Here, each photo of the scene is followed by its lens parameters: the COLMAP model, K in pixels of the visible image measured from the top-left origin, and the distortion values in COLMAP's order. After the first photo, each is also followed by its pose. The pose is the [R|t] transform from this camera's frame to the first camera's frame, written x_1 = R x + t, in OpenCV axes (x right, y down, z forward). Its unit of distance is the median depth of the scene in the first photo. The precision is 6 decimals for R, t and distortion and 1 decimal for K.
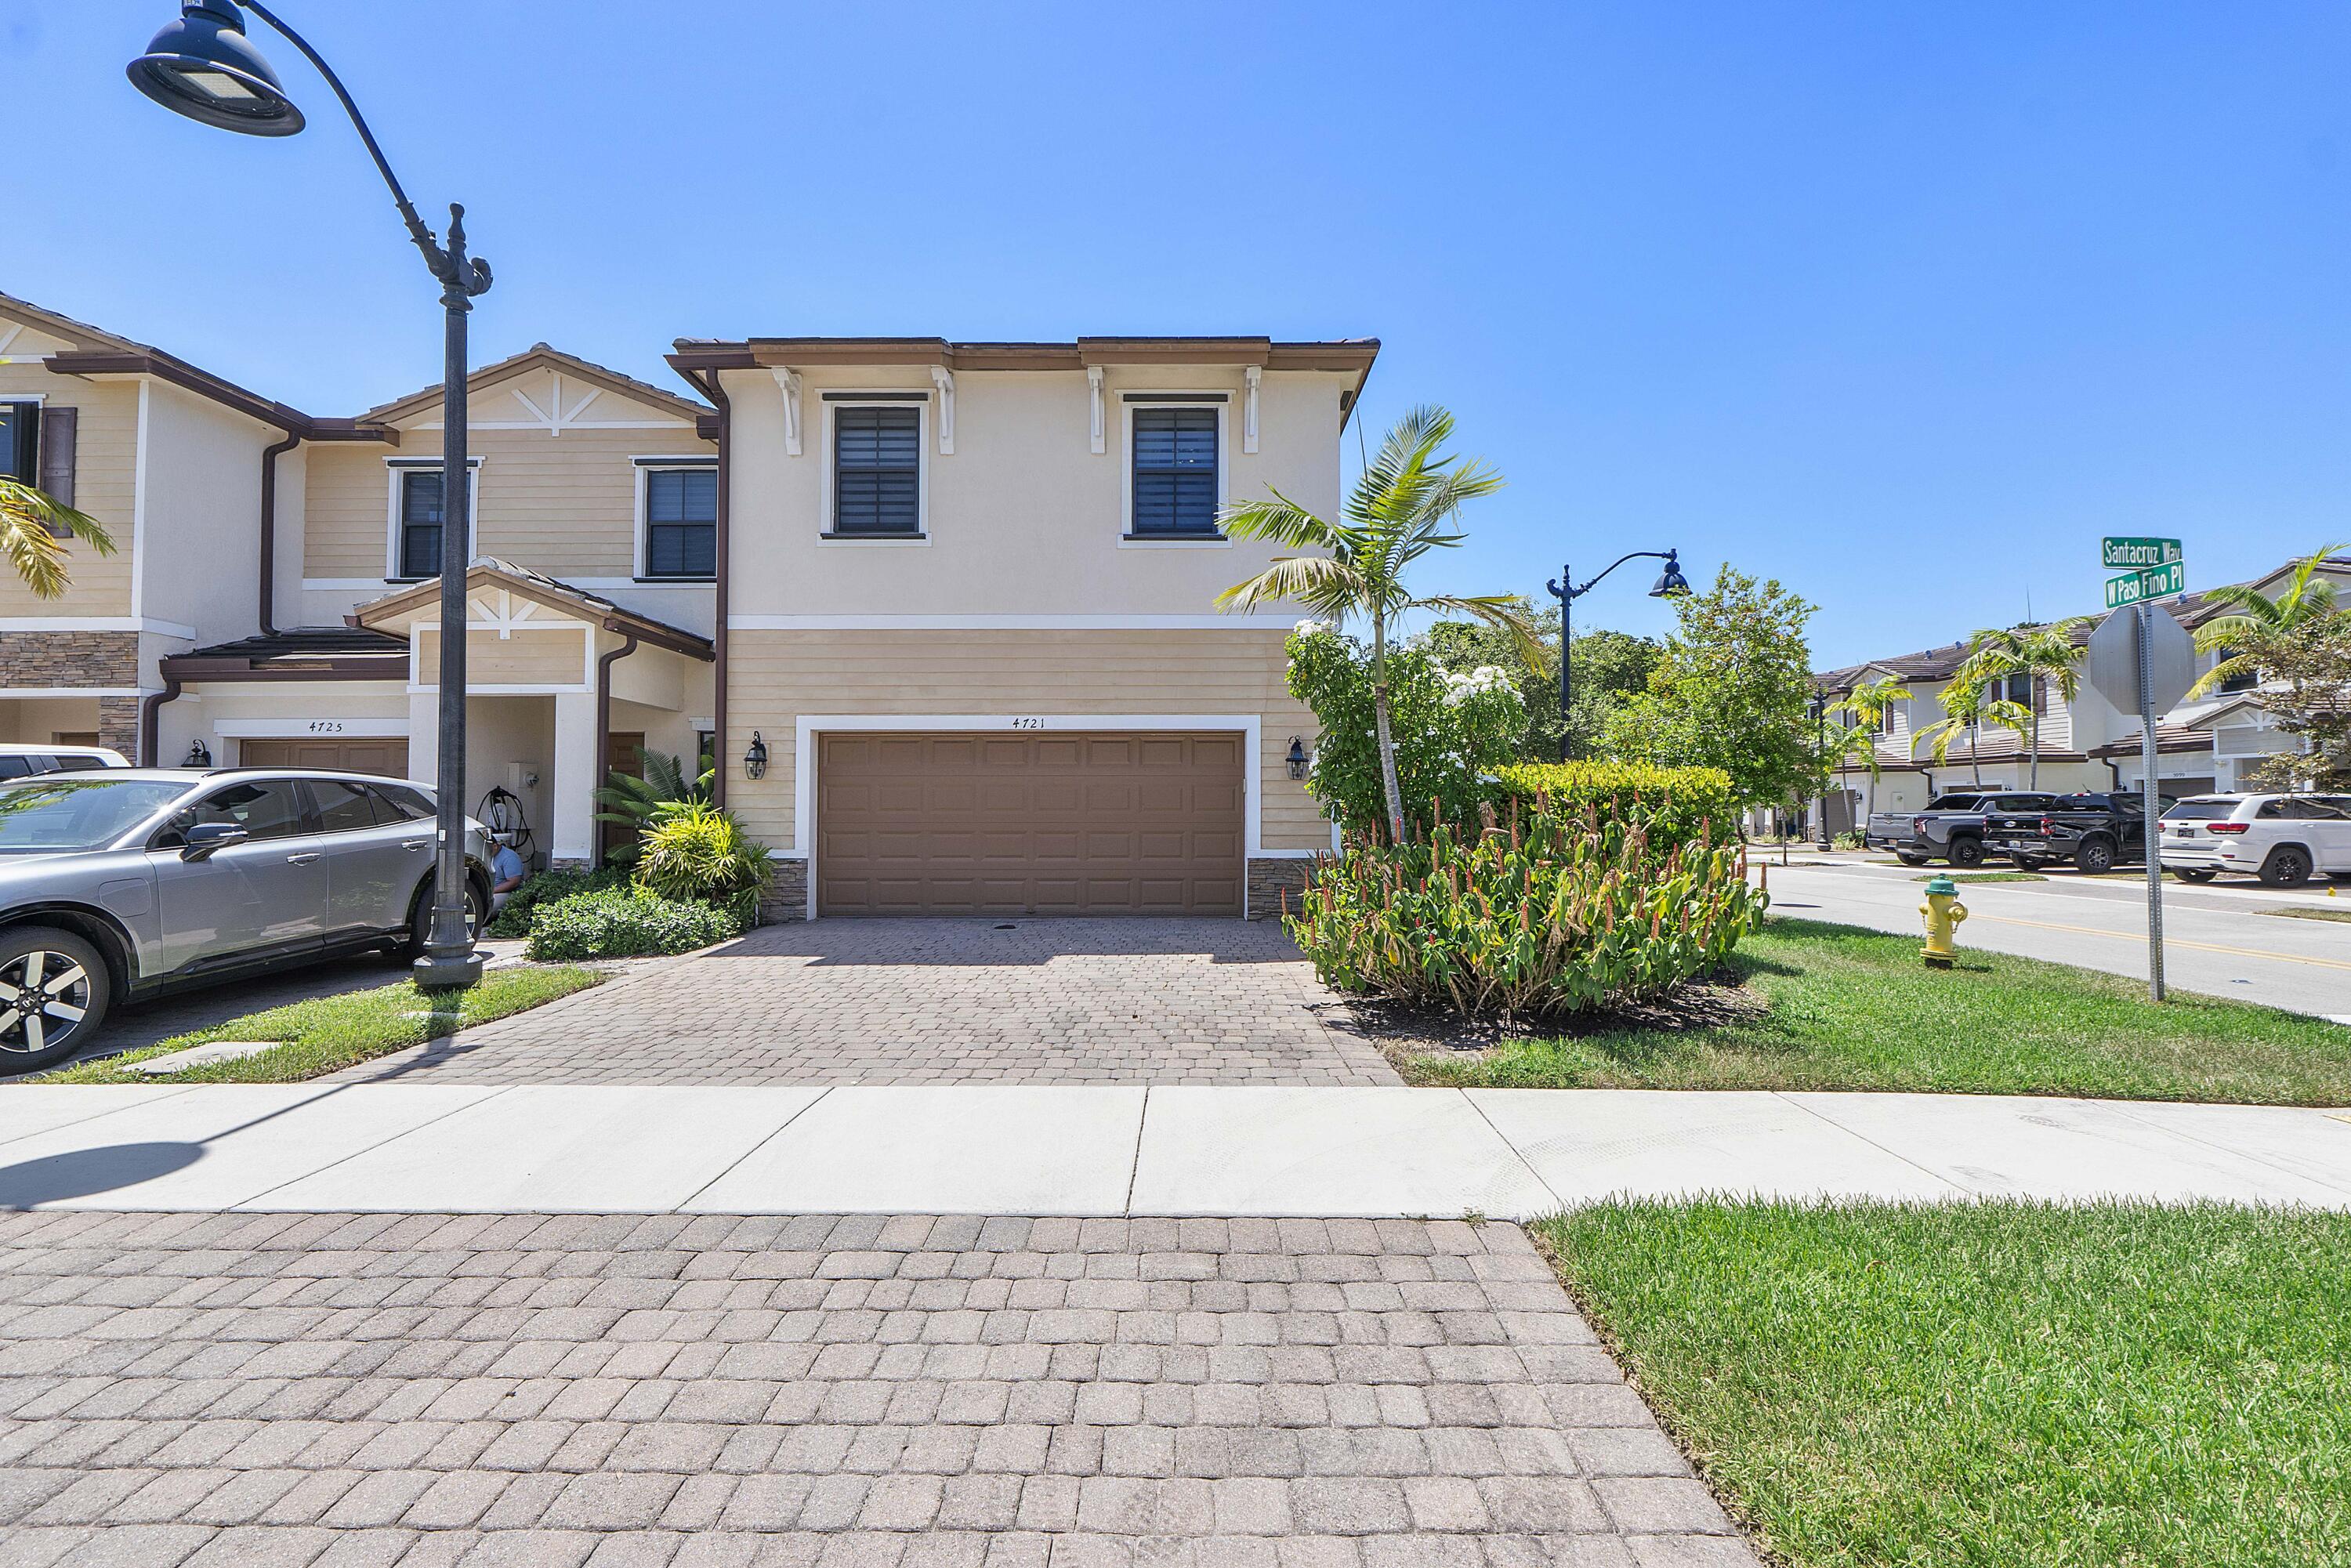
lens RADIAL K [[1014.7, 0, 1181.2], [0, 1014.7, 788.0], [0, 0, 1]] dist [-0.004744, -0.000251]
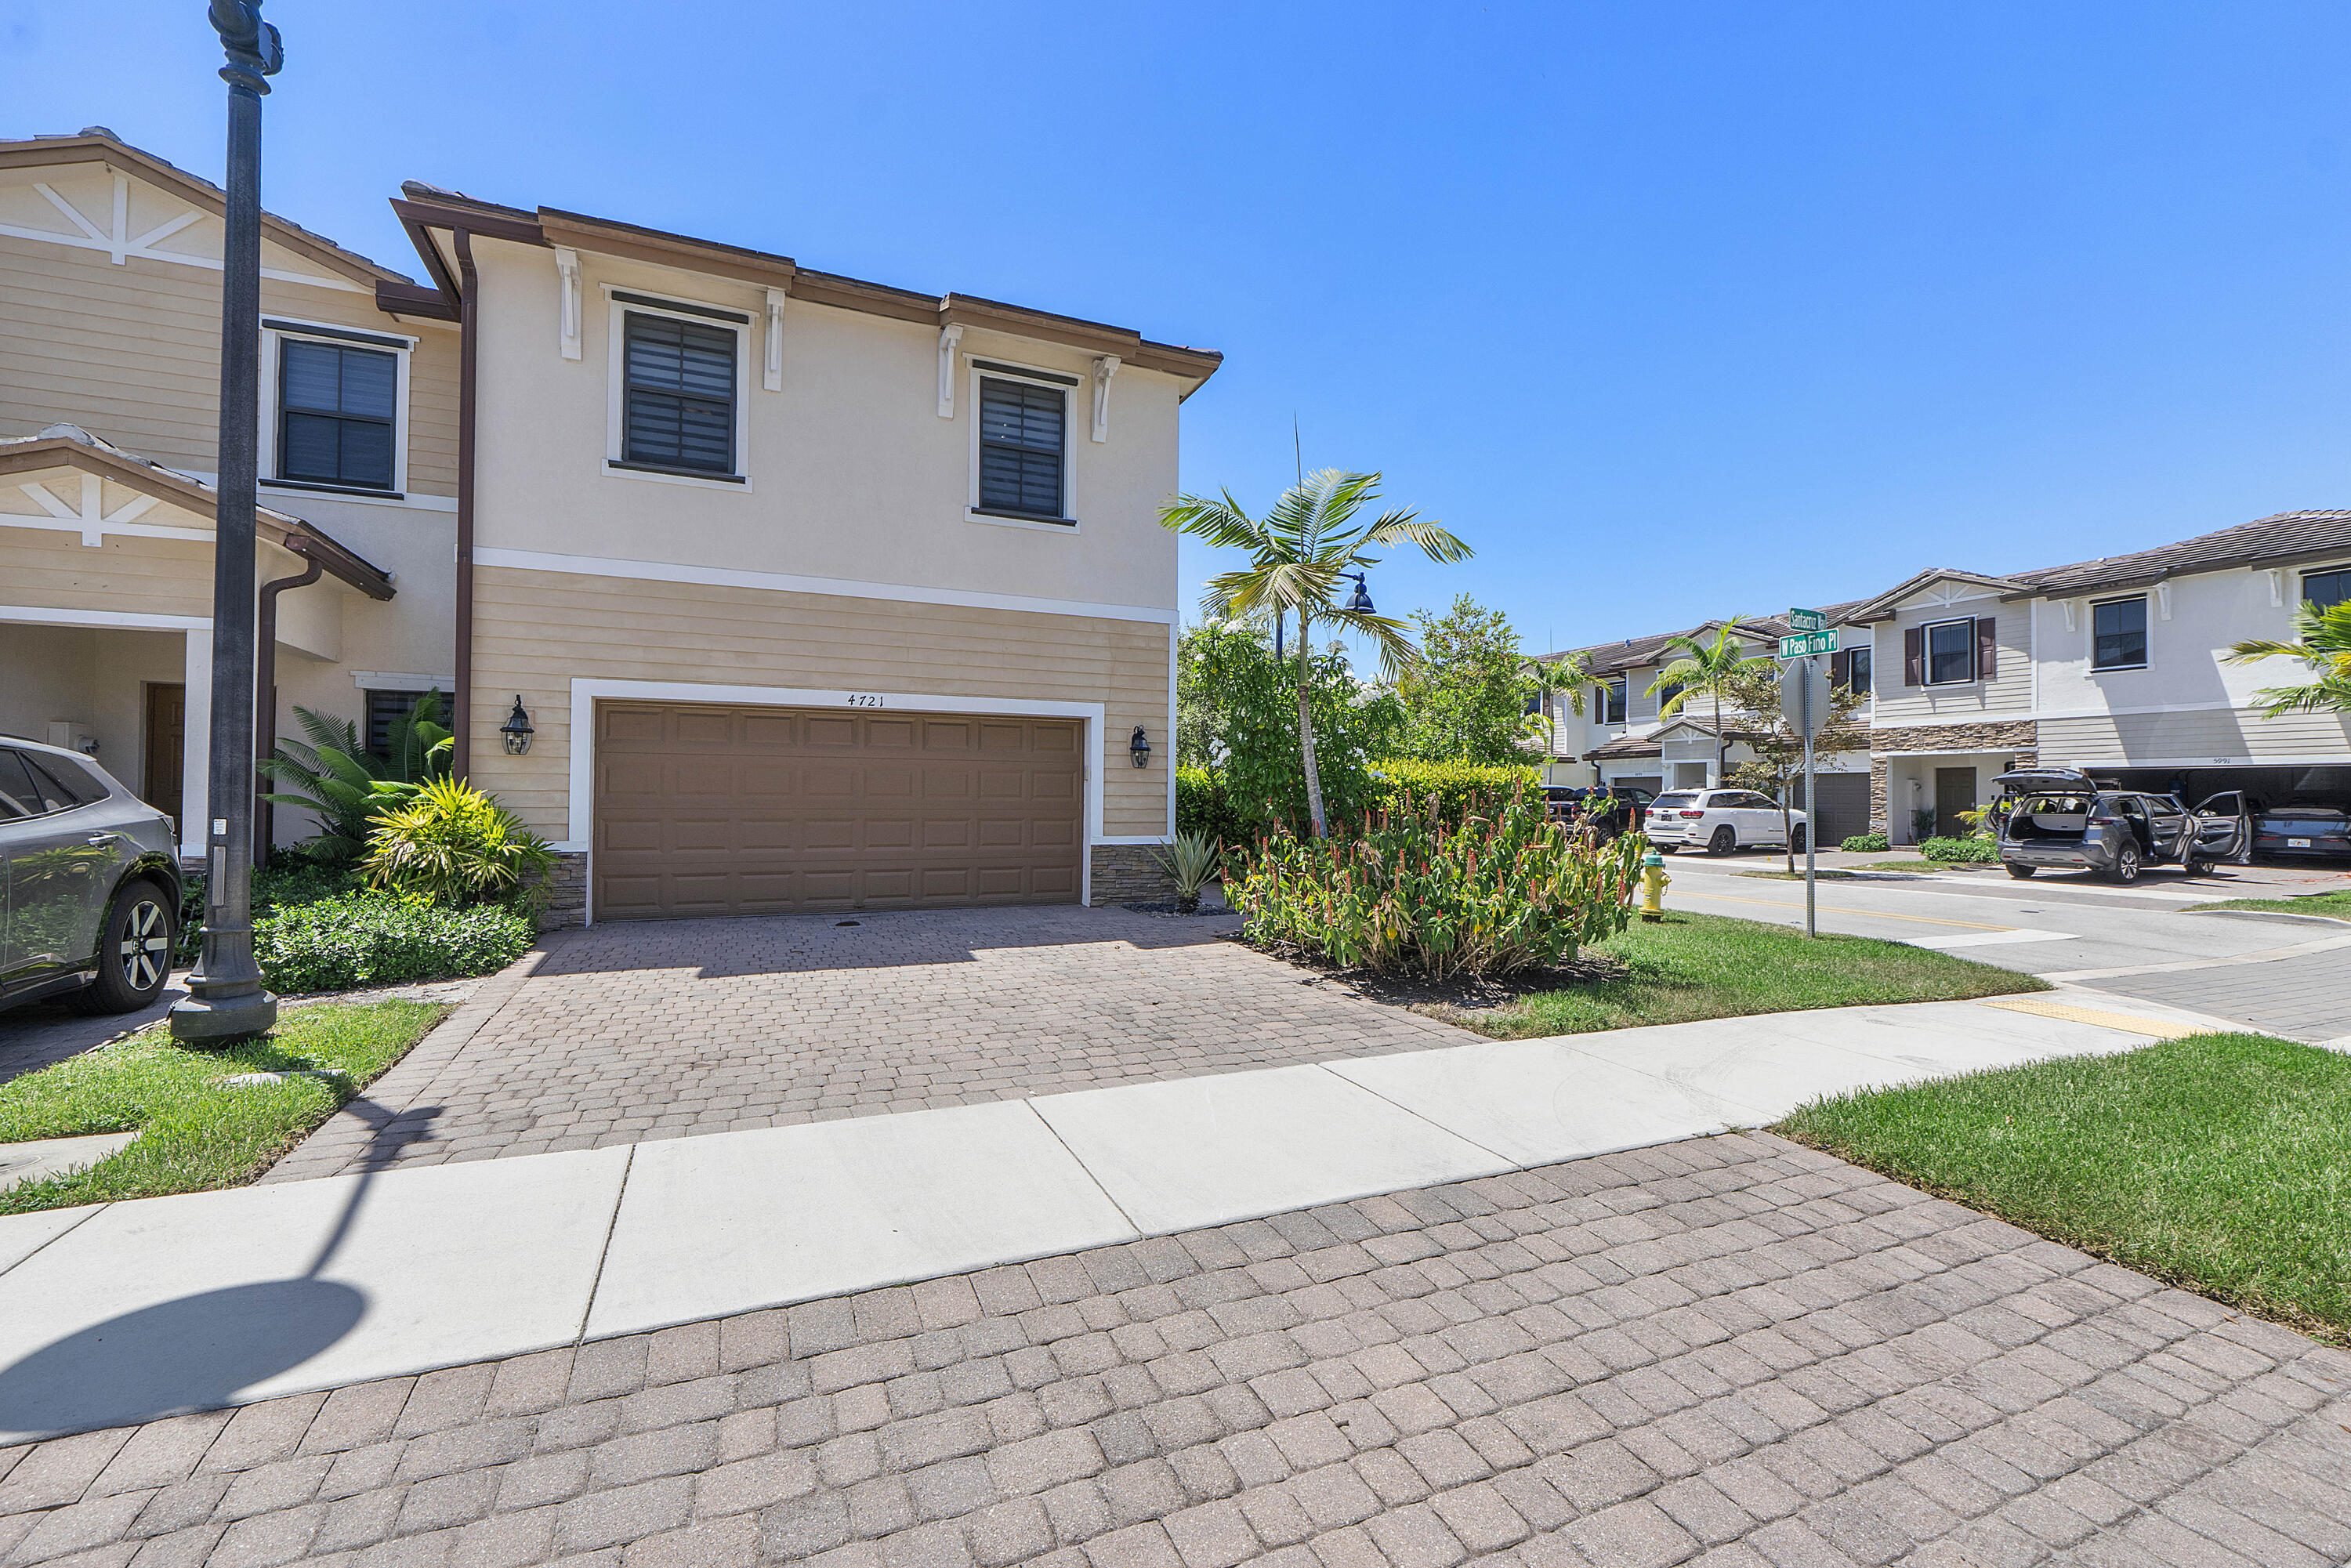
lens RADIAL K [[1014.7, 0, 1182.9], [0, 1014.7, 785.4], [0, 0, 1]] dist [-0.004744, -0.000251]
pose [[0.909050, 0.011981, 0.416516, -0.300594], [-0.017358, 0.999808, 0.009125, -0.000795], [-0.416326, -0.015525, 0.909083, 0.052601]]
